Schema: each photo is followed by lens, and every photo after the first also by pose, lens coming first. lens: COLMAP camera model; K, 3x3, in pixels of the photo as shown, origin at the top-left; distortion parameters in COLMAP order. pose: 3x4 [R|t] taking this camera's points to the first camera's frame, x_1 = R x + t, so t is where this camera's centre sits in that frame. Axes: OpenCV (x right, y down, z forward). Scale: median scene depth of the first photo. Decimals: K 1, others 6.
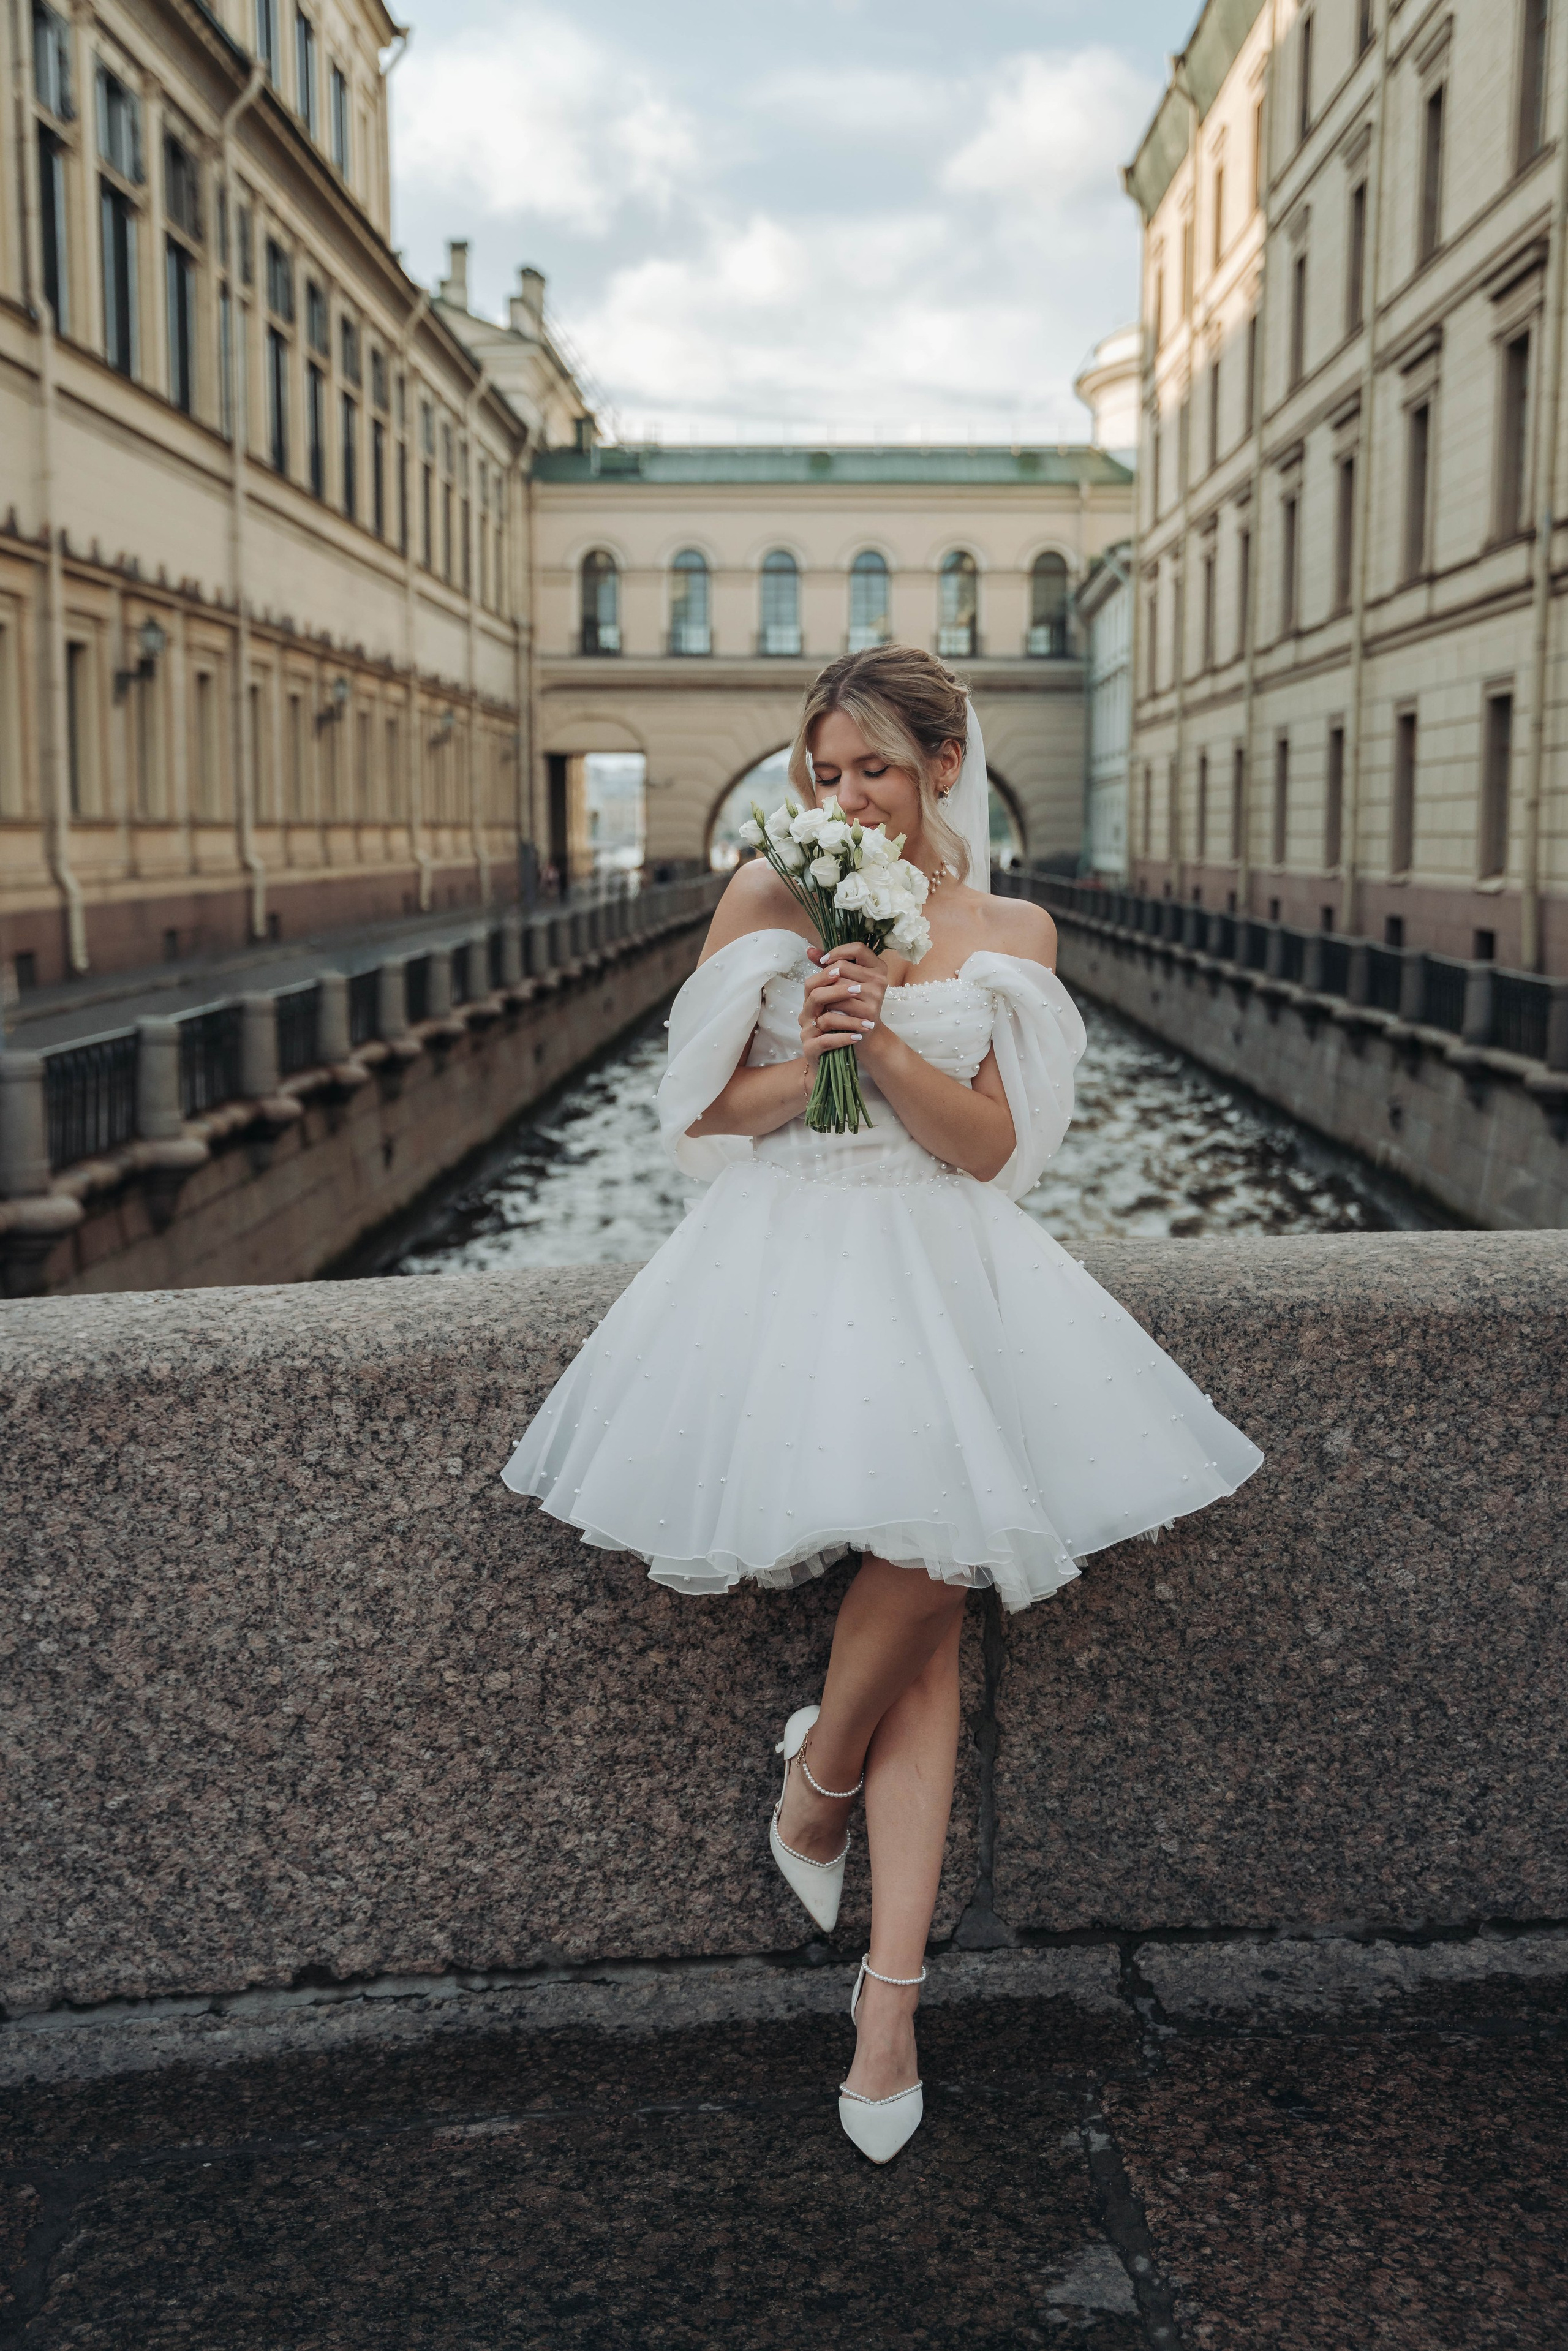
lens RADIAL K [[2692.7, 0, 771.0], [0, 2692.7, 1184.8], [0, 0, 1]] dist [-0.054069, 0.269881]
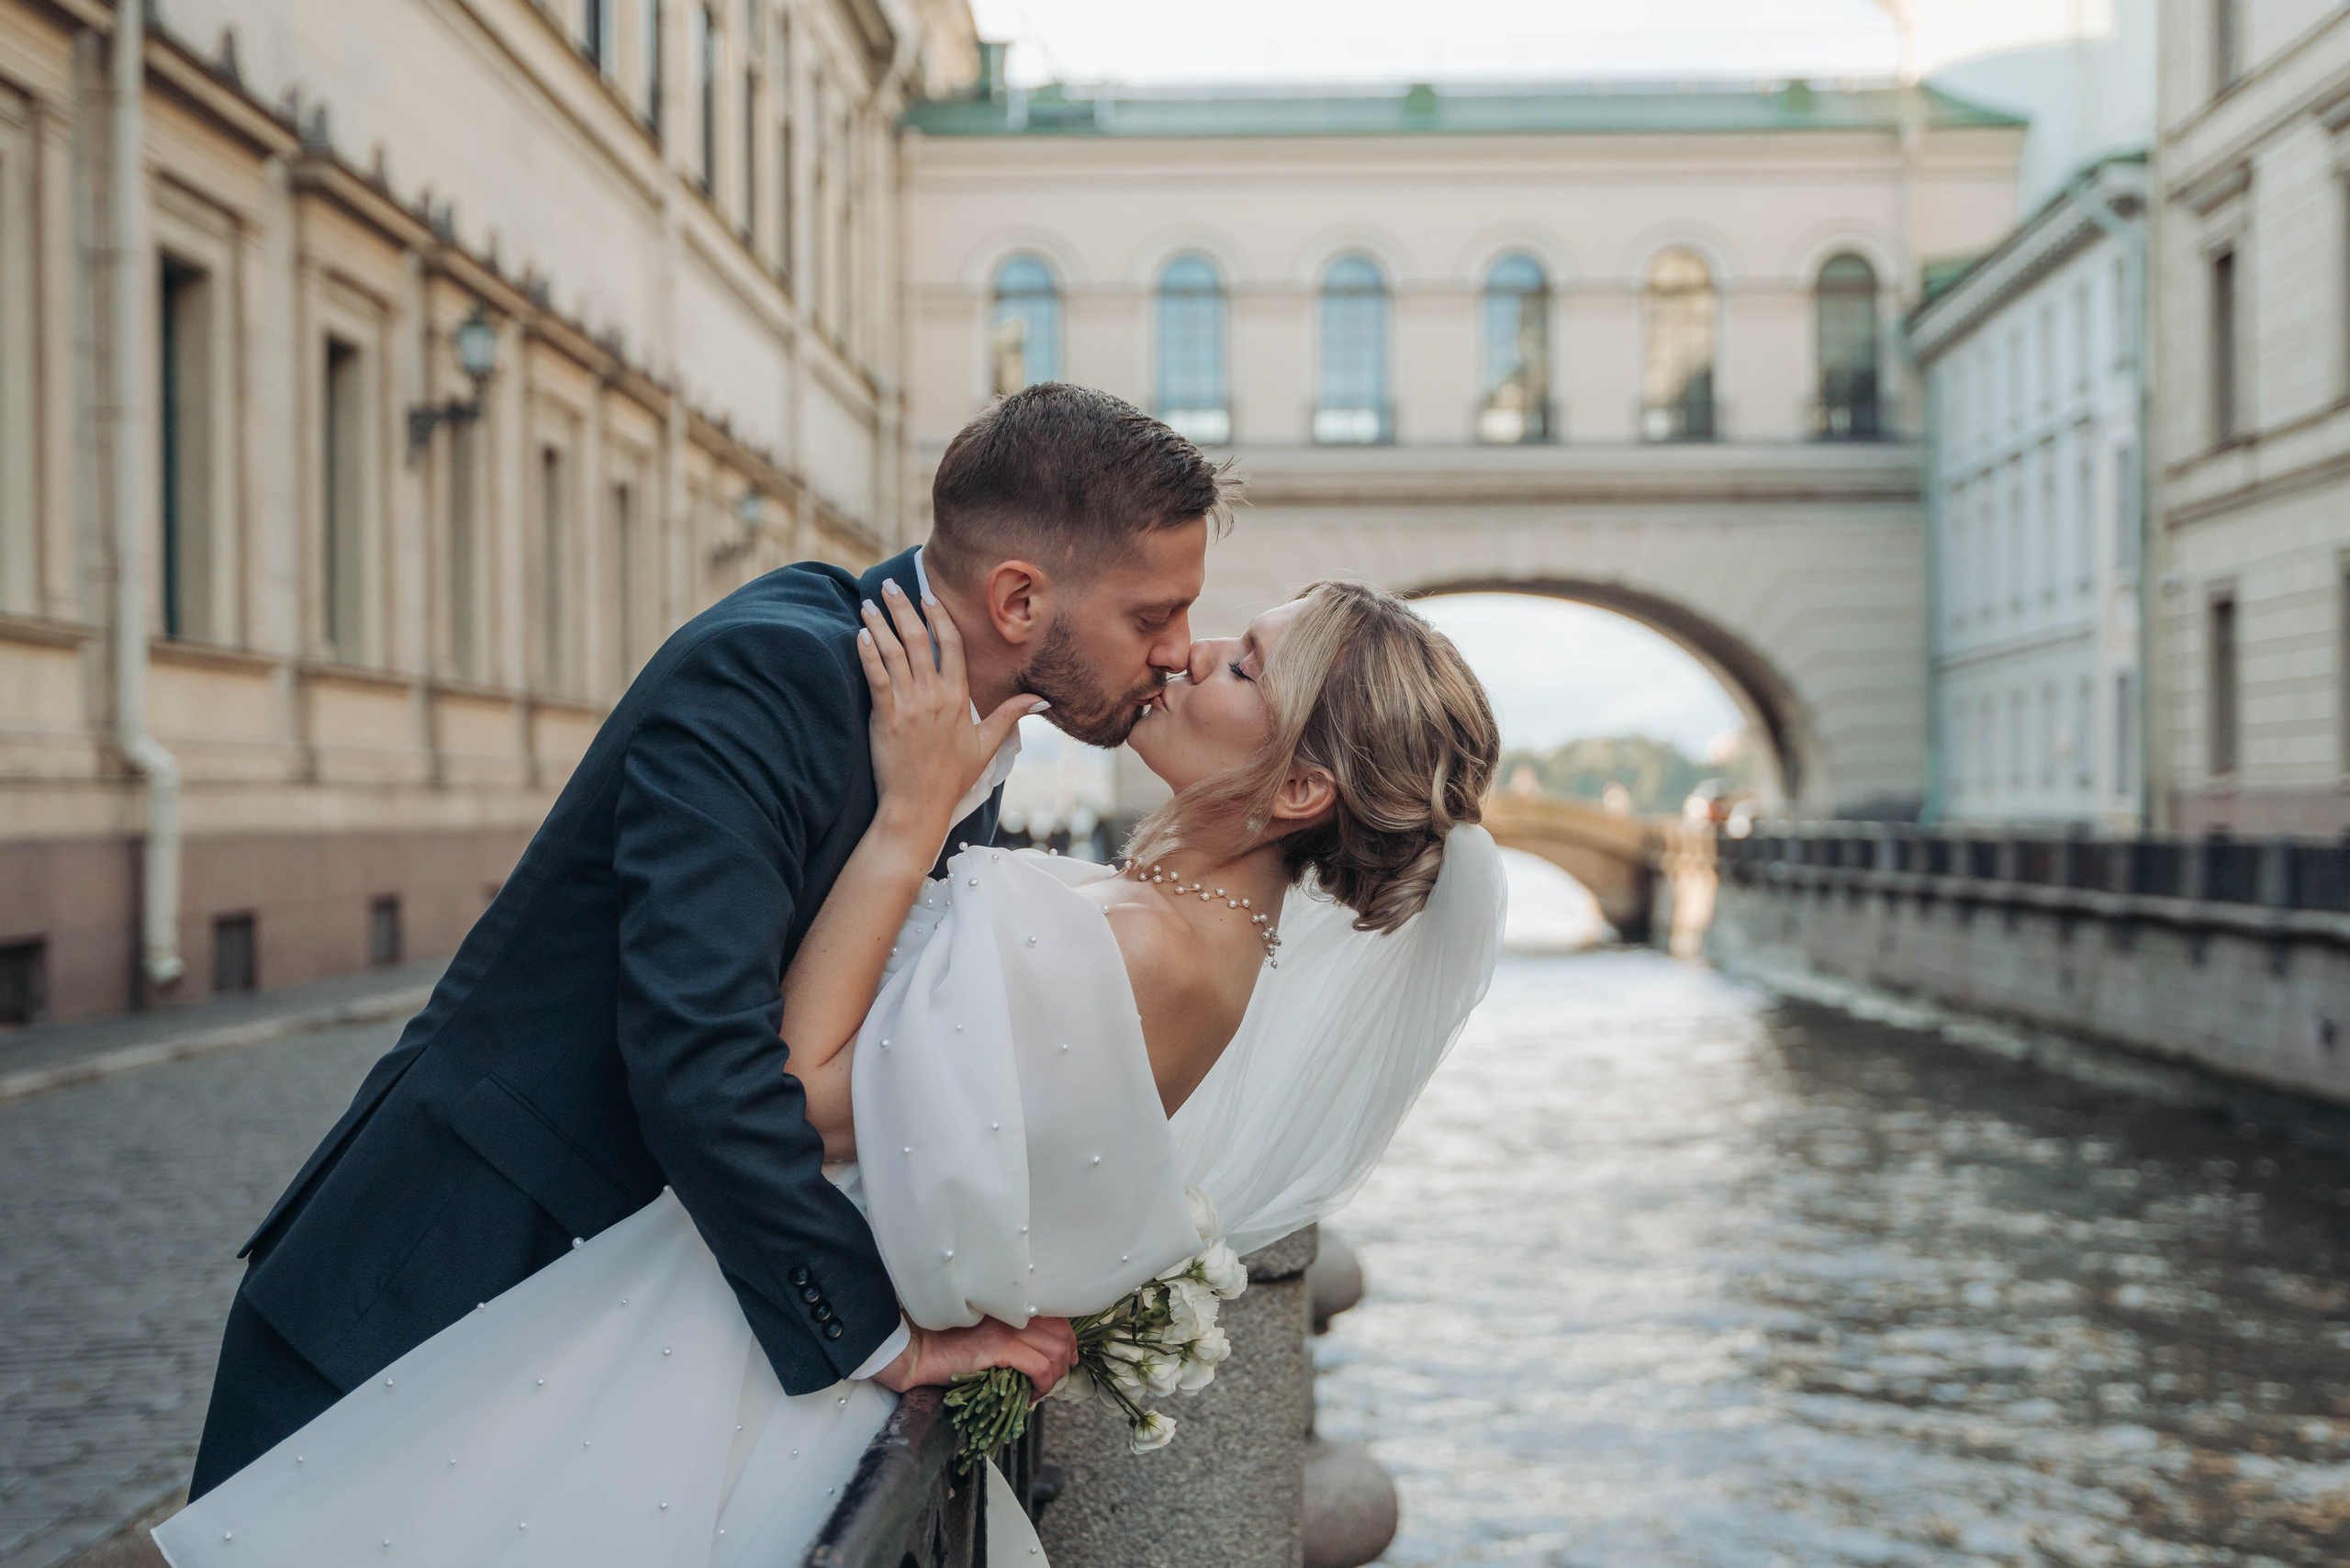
lens RADIAL K [[3476.9, 0, 1169.3], [0, 3476.9, 775.6], [0, 0, 1]] dist [0.042730, 0.093625]
pose [[0.999959, -0.008722, 0.002254, -0.127544], [0.008953, 0.989921, -0.141336, -0.103715], [-0.000999, 0.141351, 0.989959, 1.062697]]
